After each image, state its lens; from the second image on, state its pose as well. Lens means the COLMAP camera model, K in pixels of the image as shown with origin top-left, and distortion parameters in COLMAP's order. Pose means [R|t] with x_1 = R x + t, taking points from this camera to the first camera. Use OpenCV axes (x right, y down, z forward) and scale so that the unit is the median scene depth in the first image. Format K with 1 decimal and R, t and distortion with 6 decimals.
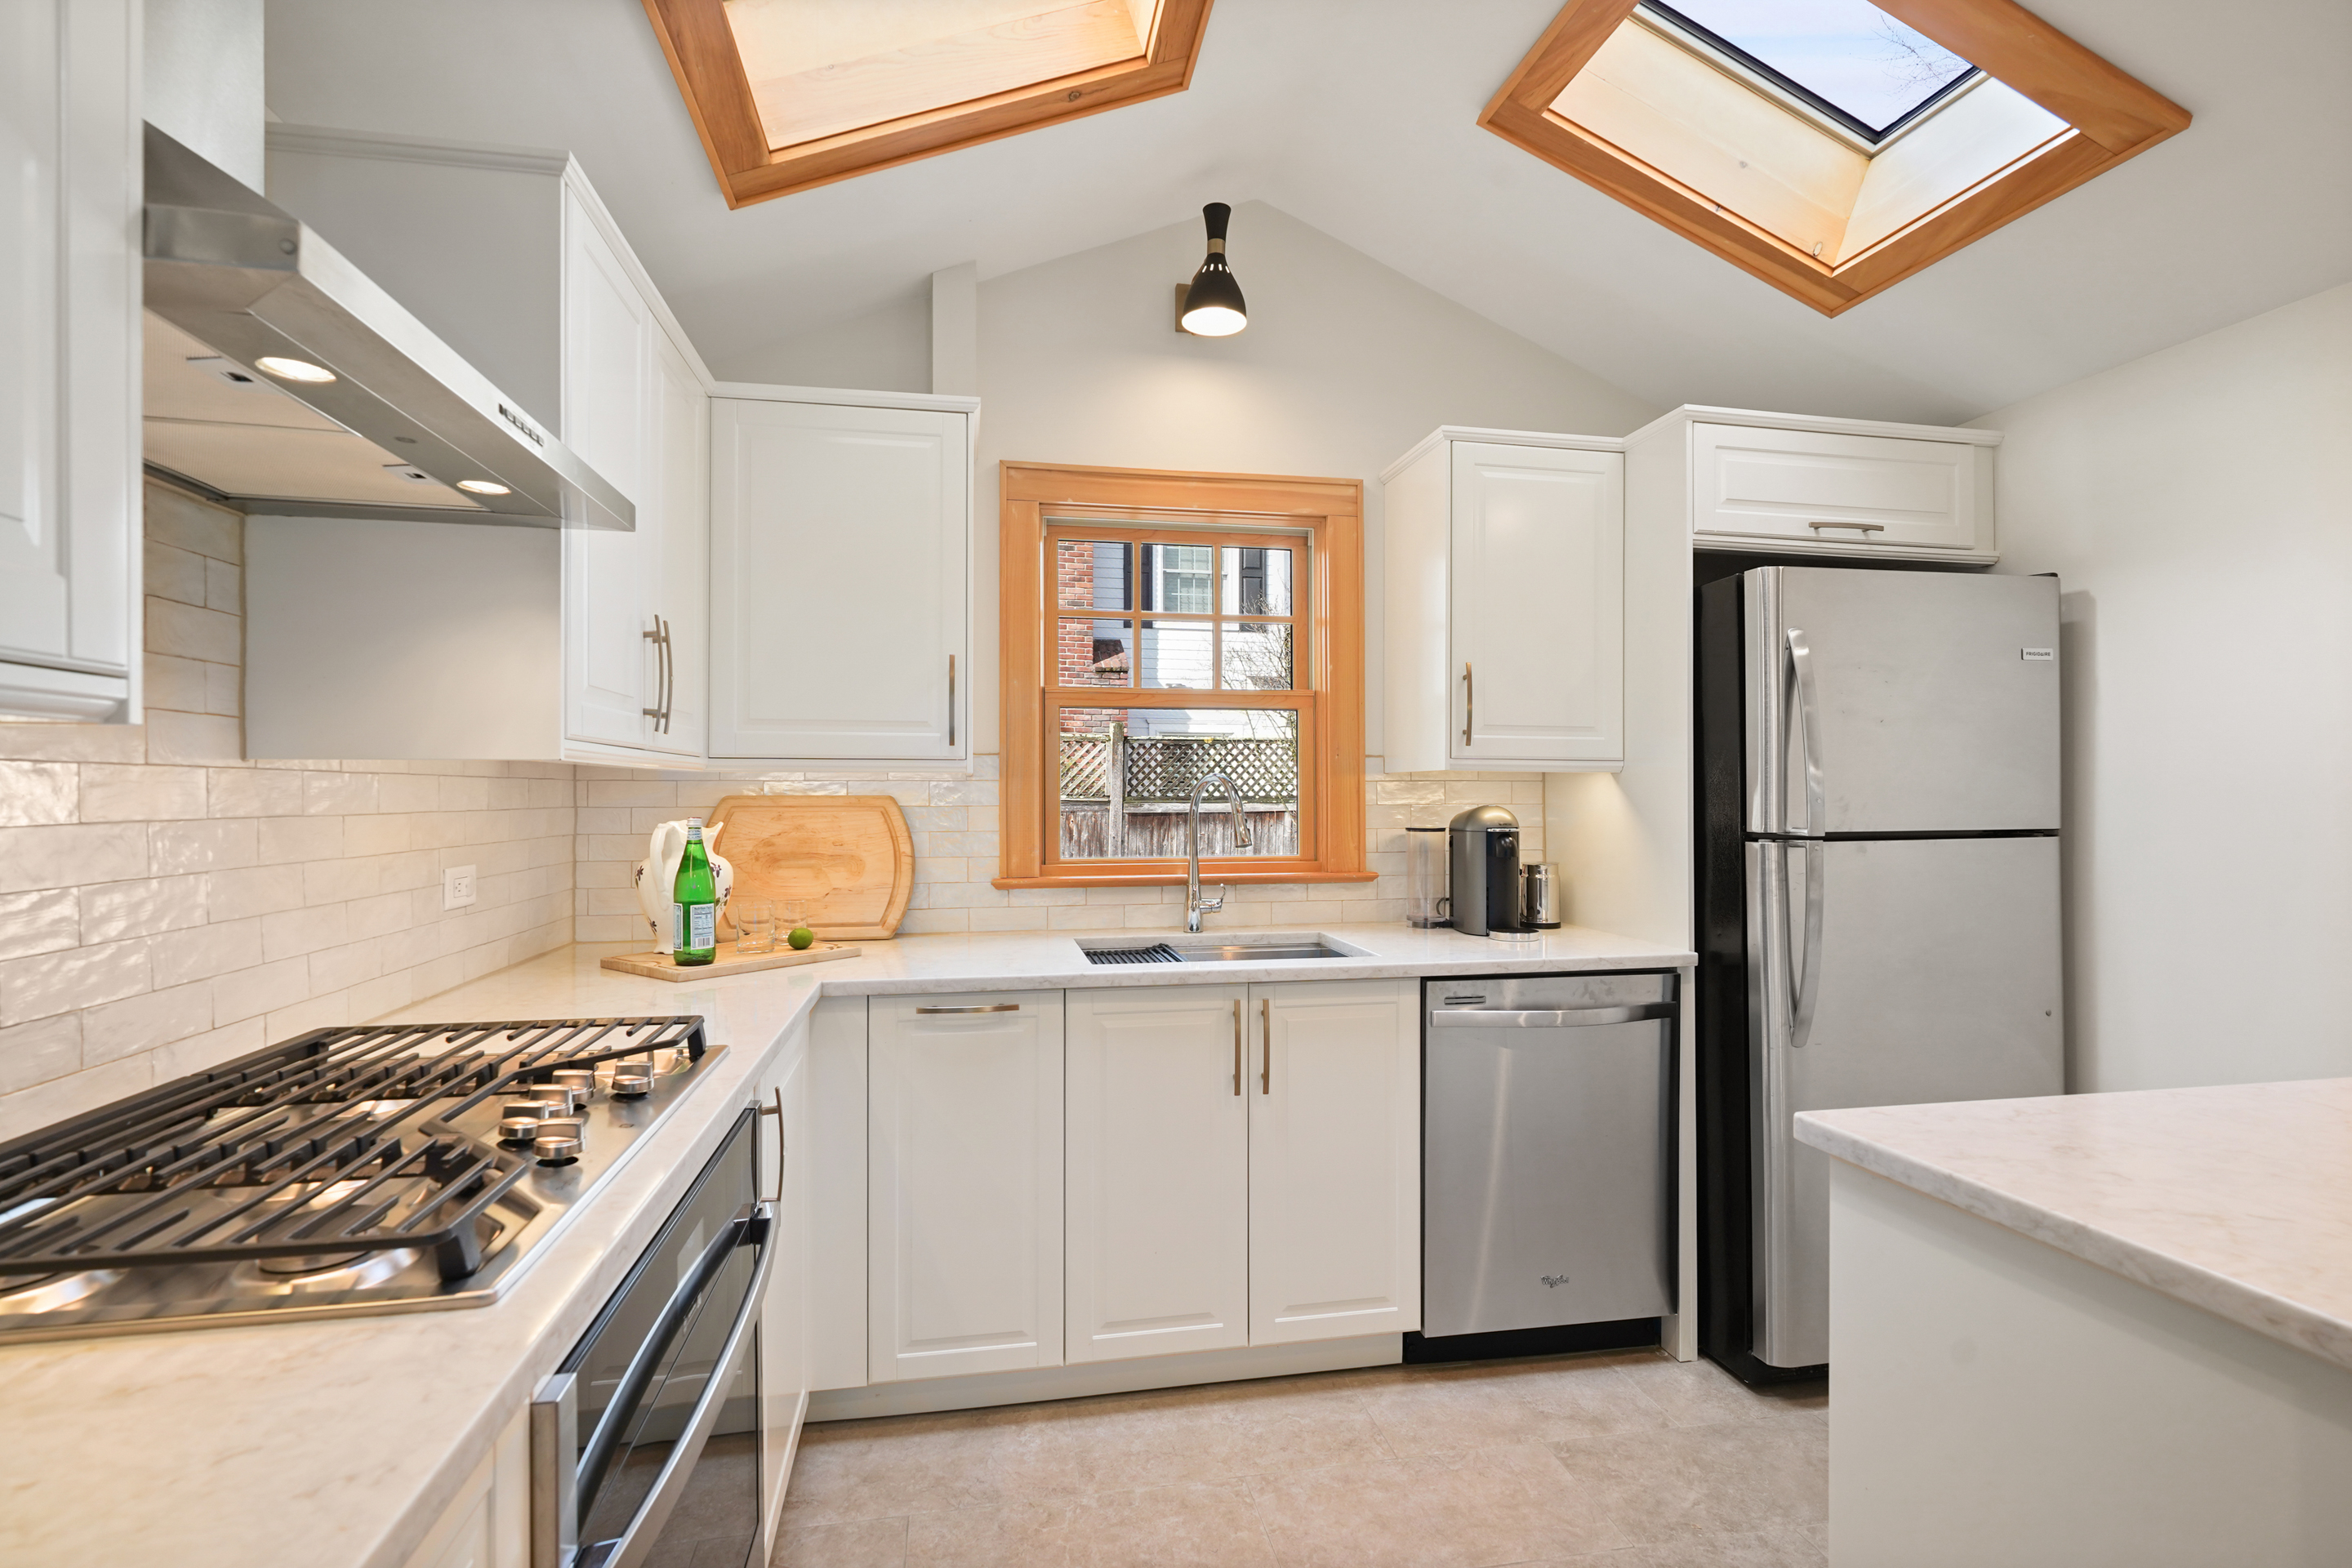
lens RADIAL K [[1085.4, 0, 1163.5], [0, 1085.4, 793.1], [0, 0, 1]] dist [-0.000673, -0.000632]
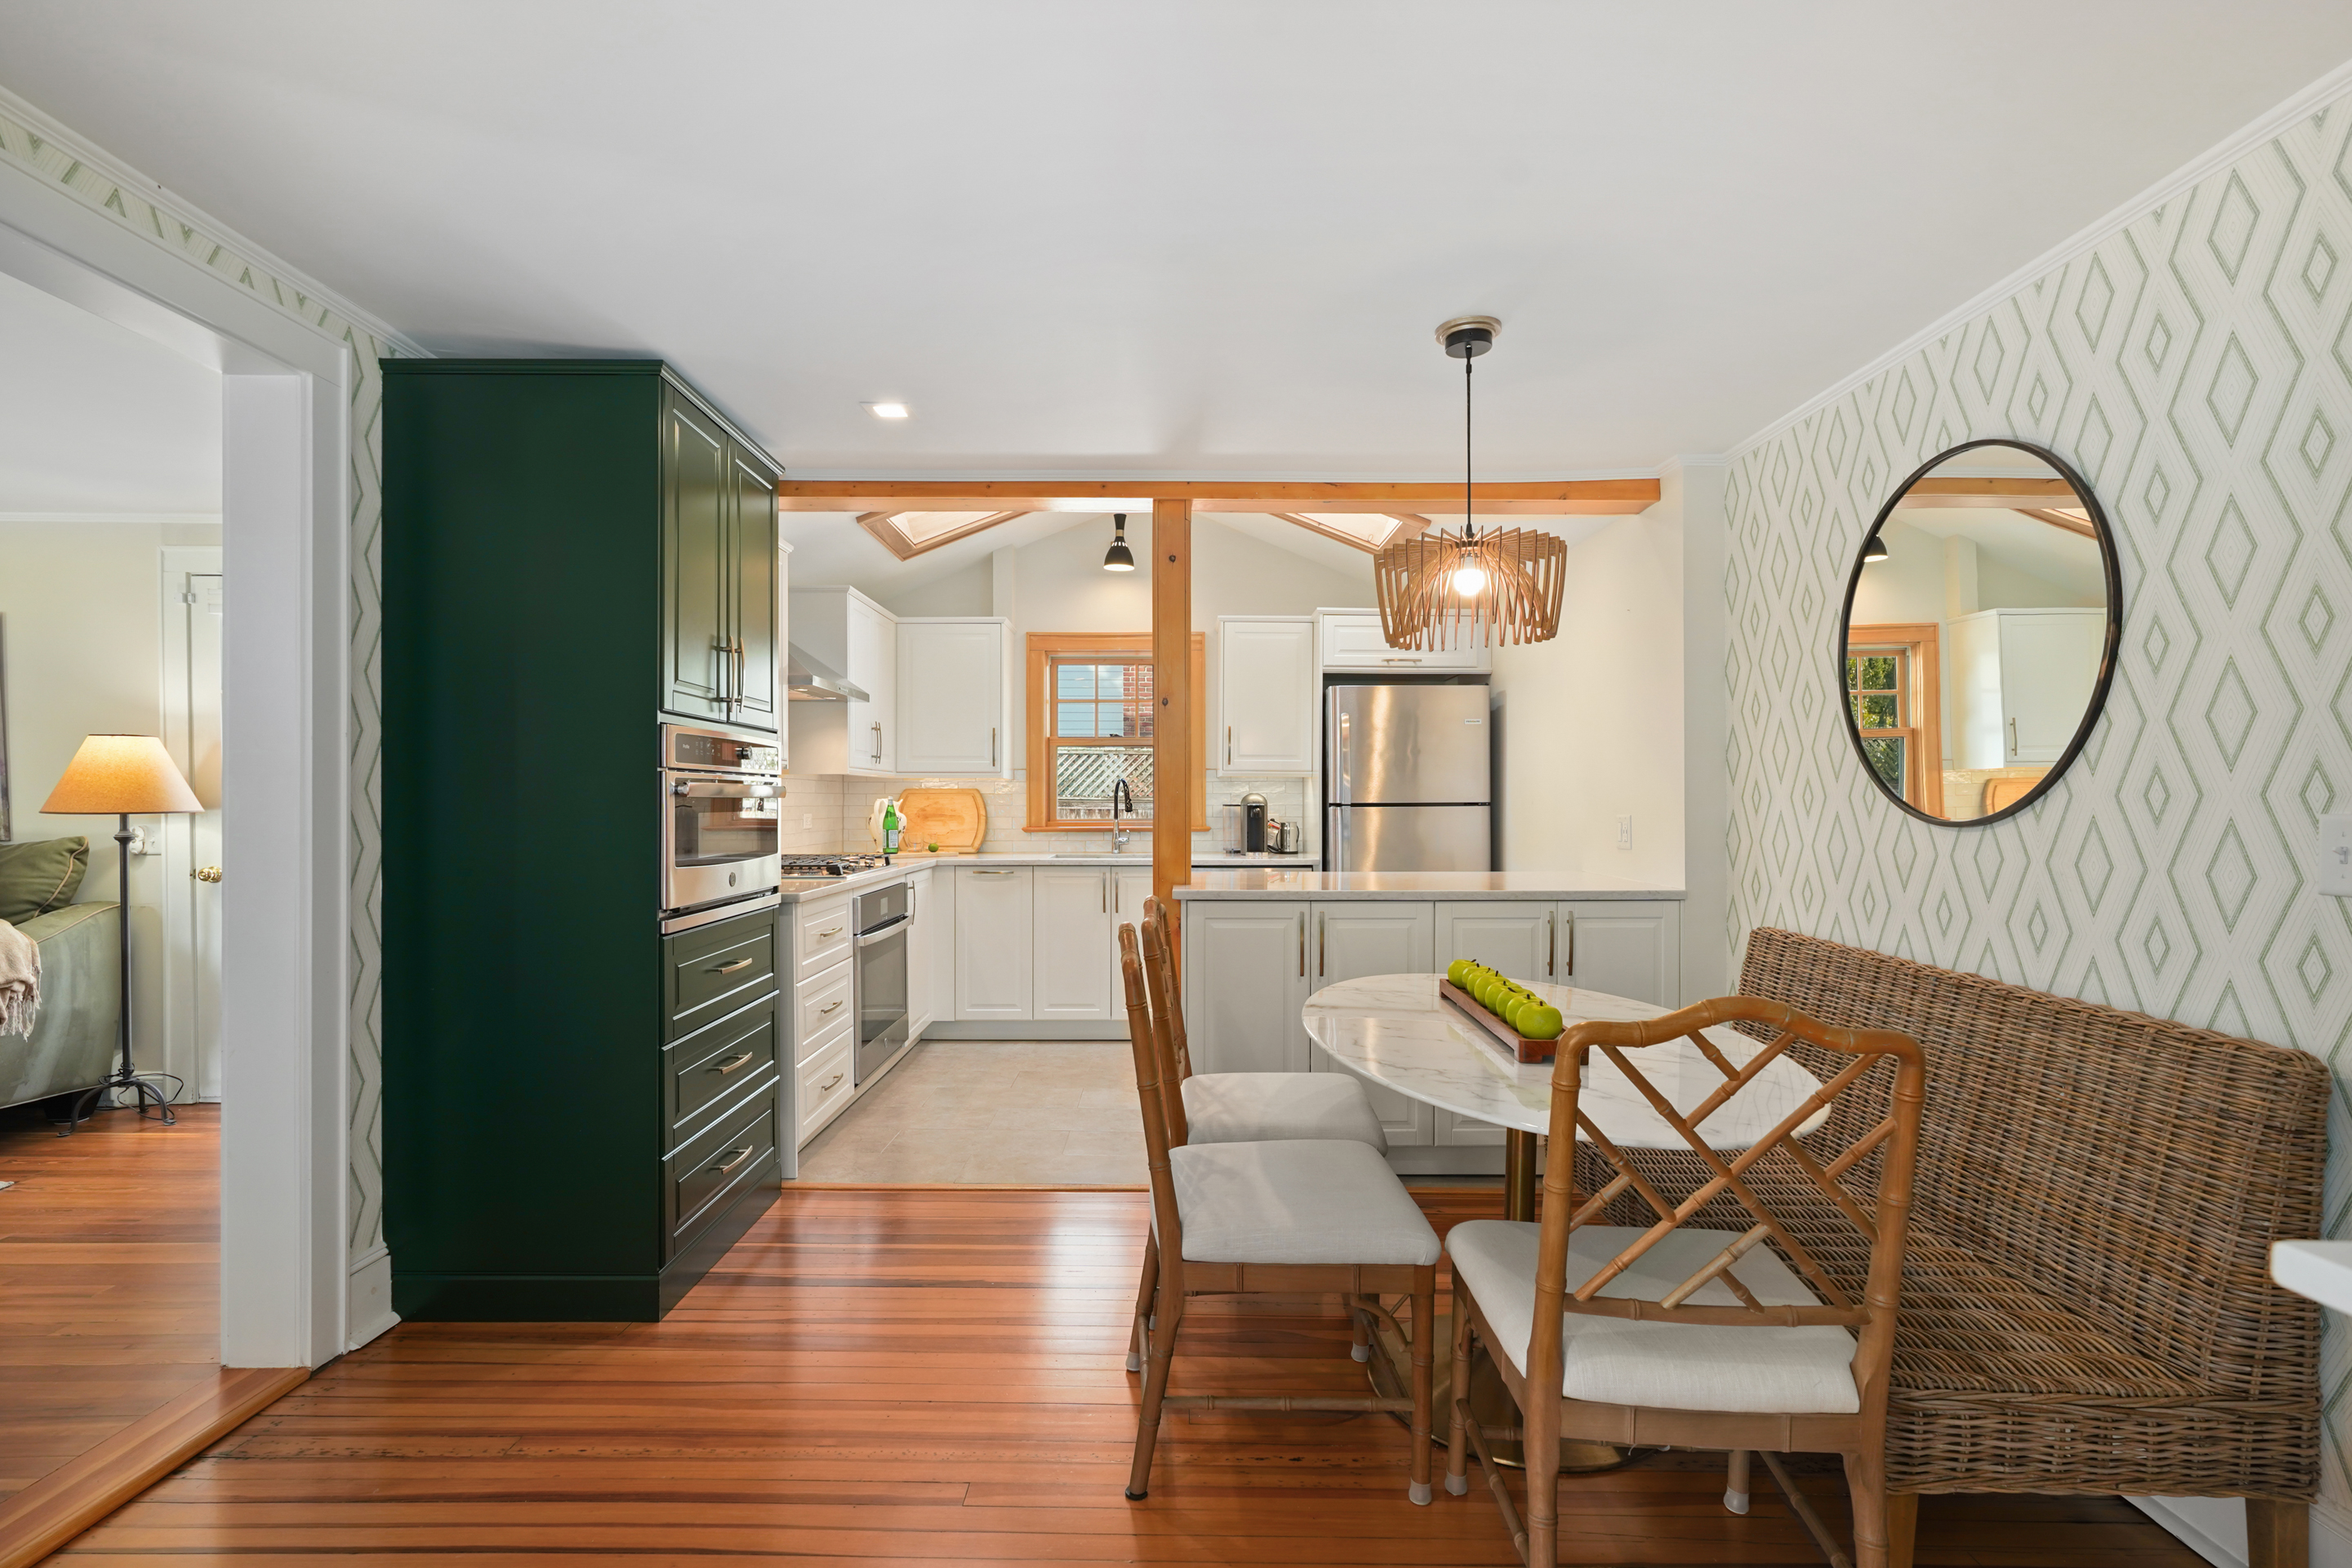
lens RADIAL K [[1085.4, 0, 1172.8], [0, 1085.4, 809.5], [0, 0, 1]] dist [-0.000673, -0.000632]
pose [[0.984724, 0.001553, -0.174115, 0.534705], [-0.000145, 0.999967, 0.008096, 0.027355], [0.174121, -0.007947, 0.984692, -1.120778]]
